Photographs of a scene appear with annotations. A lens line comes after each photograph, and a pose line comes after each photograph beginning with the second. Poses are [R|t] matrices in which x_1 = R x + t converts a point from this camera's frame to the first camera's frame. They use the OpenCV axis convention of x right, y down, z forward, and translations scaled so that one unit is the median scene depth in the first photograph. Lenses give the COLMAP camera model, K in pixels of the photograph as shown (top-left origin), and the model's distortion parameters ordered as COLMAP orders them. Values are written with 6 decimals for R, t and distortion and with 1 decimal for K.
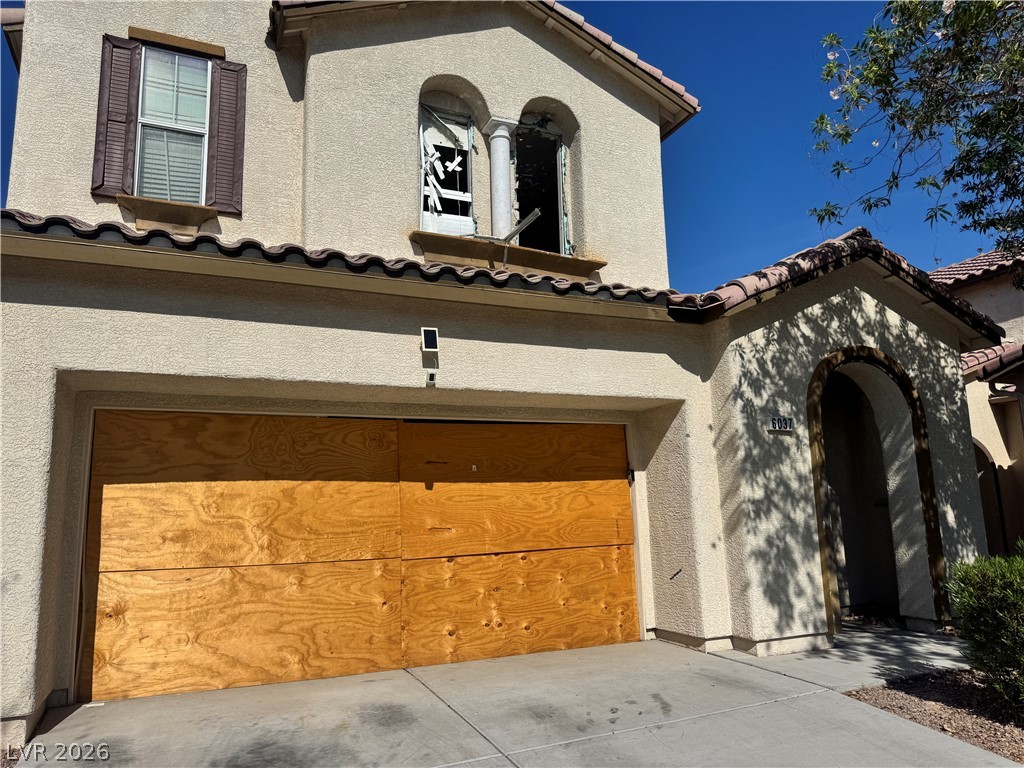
lens RADIAL K [[762.9, 0, 512.0], [0, 762.9, 384.0], [0, 0, 1]] dist [0.130689, -0.218598]
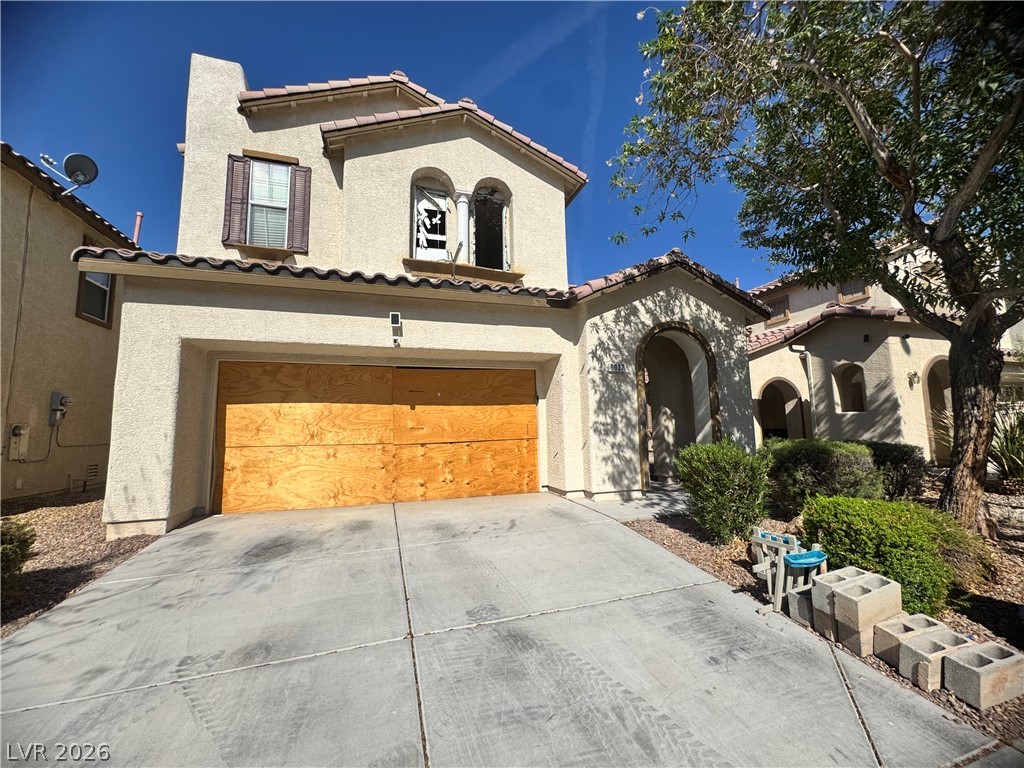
lens RADIAL K [[434.0, 0, 512.0], [0, 434.0, 384.0], [0, 0, 1]] dist [0.000226, 0.000119]
pose [[0.993614, -0.003241, -0.112790, 0.225341], [0.010876, 0.997684, 0.067139, 0.020682], [0.112311, -0.067937, 0.991348, 0.035079]]
